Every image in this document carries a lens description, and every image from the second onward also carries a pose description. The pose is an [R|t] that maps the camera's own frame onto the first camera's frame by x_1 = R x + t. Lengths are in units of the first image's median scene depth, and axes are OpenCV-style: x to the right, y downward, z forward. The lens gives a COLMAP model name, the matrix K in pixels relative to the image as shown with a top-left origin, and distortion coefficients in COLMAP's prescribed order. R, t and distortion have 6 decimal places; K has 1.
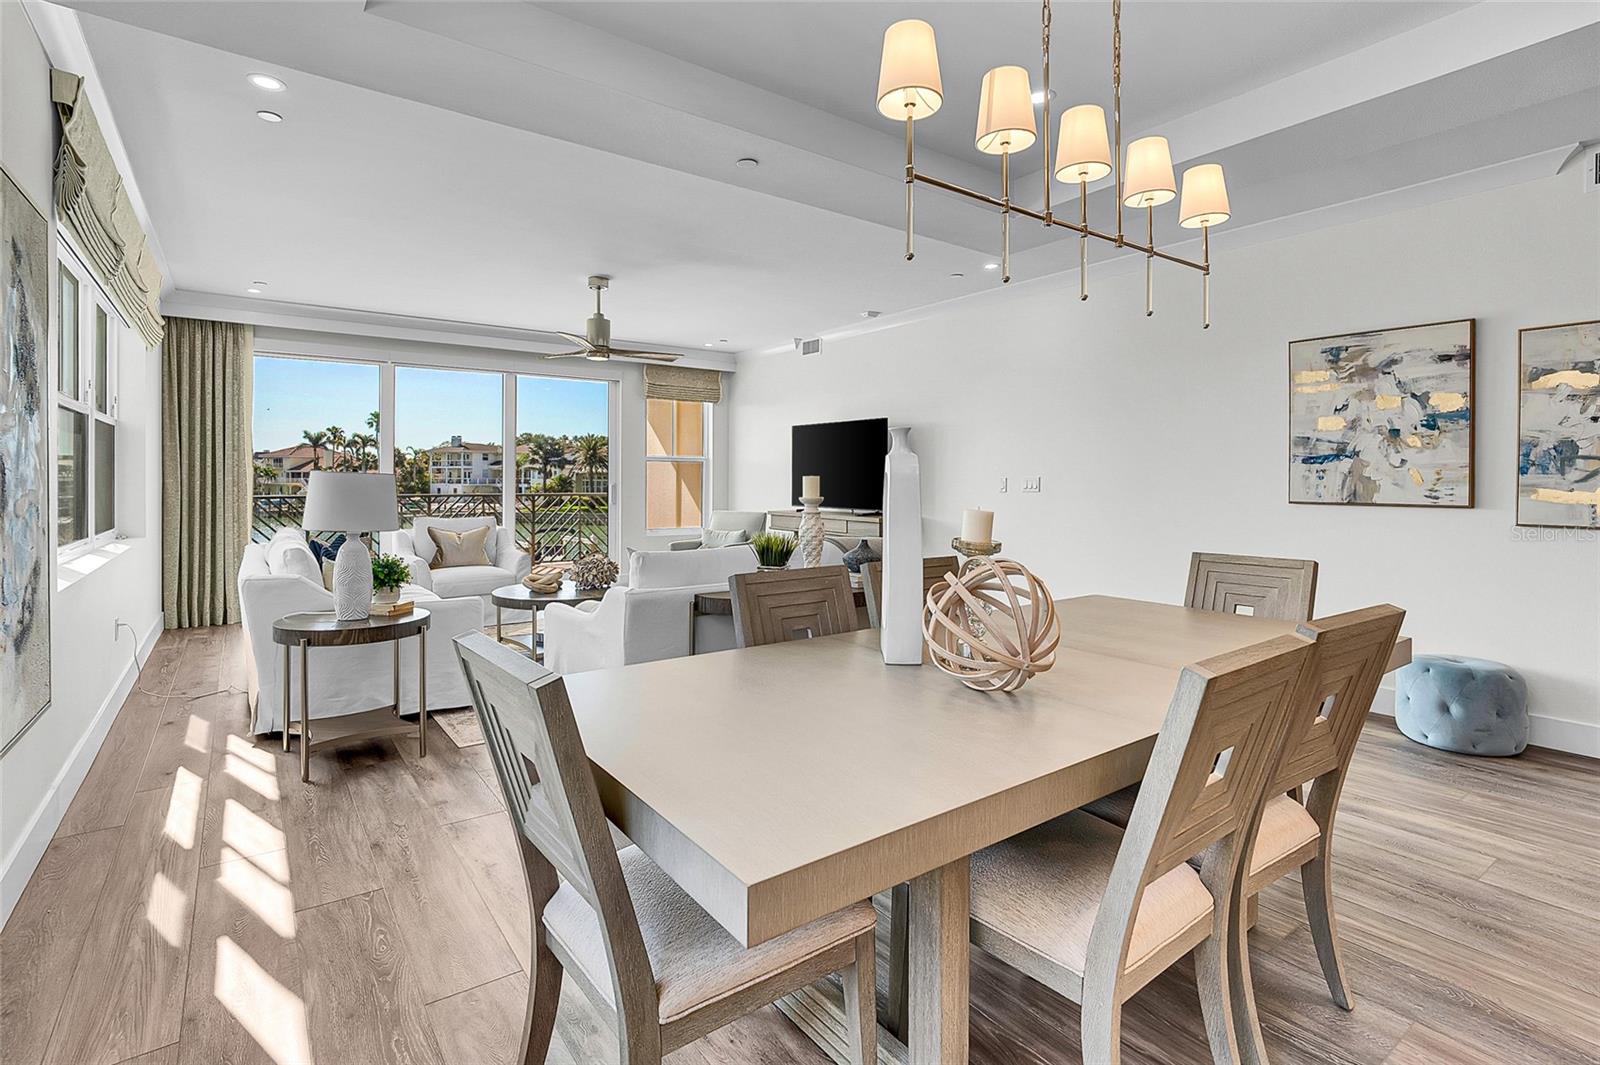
lens RADIAL K [[772.9, 0, 802.8], [0, 772.9, 495.4], [0, 0, 1]] dist [-0.006124, 0.000920]
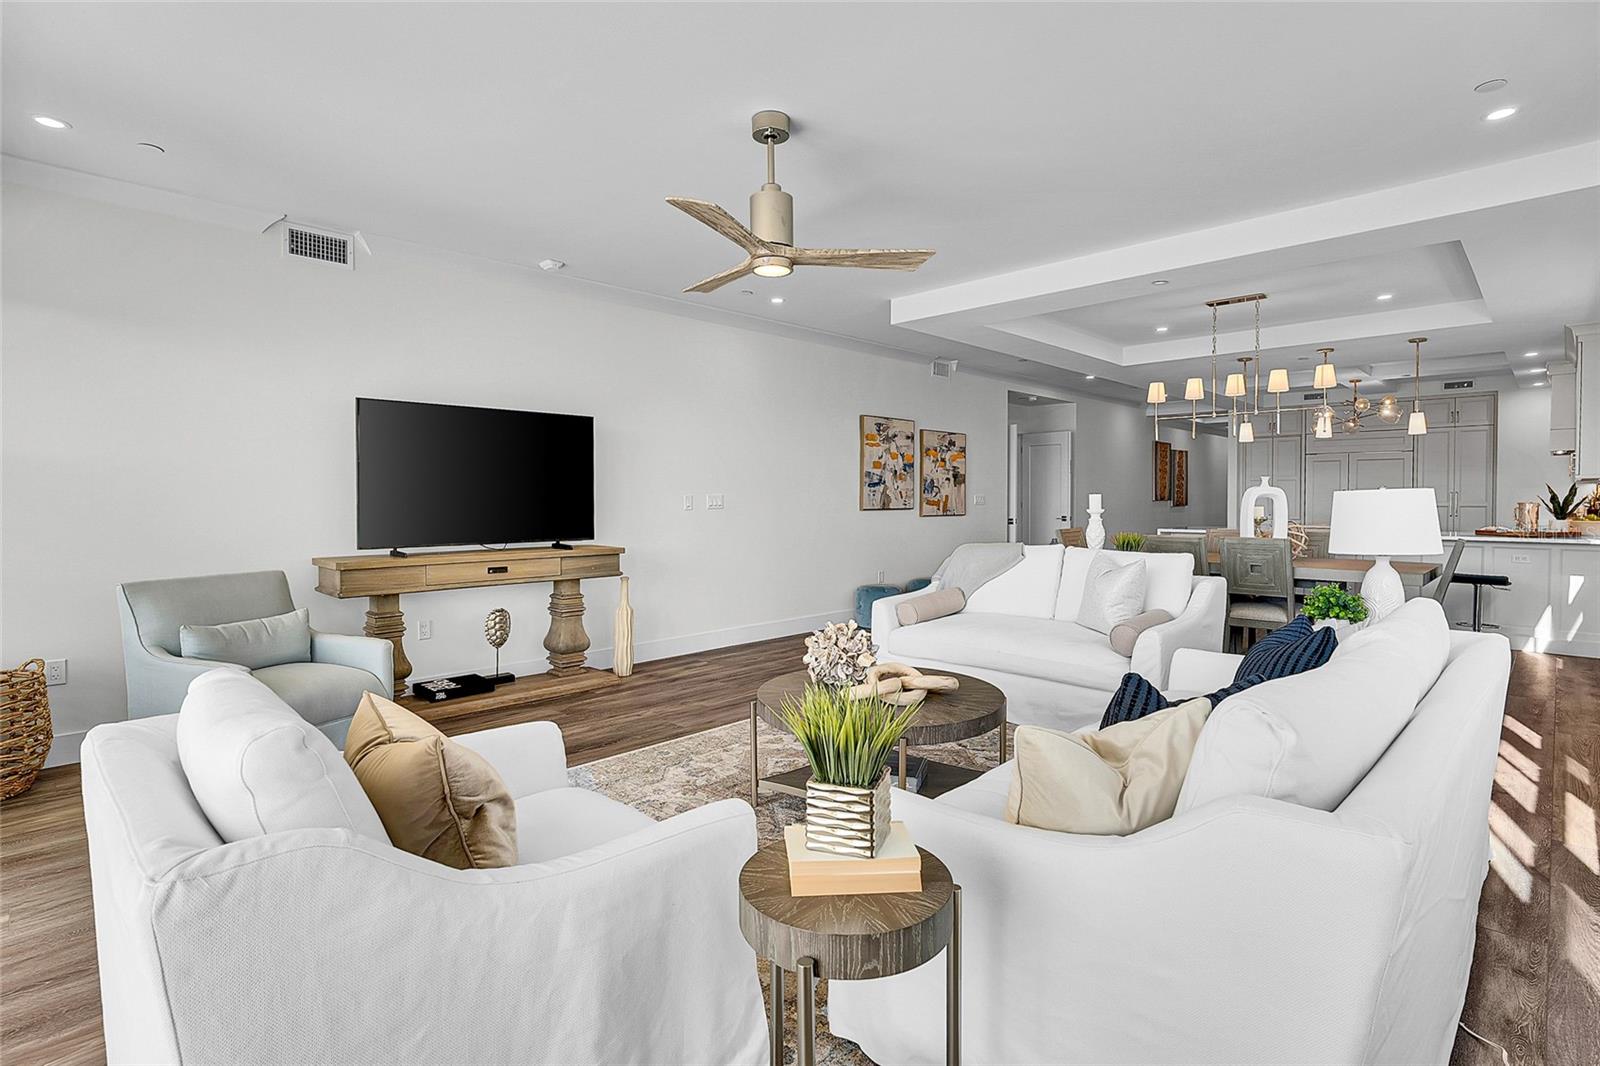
lens RADIAL K [[774.7, 0, 820.9], [0, 774.7, 519.2], [0, 0, 1]] dist [-0.006022, 0.000611]
pose [[-0.156995, -0.032931, 0.987050, -1.109842], [0.019687, 0.999141, 0.036466, -0.036223], [-0.987403, 0.025157, -0.156211, 1.447677]]
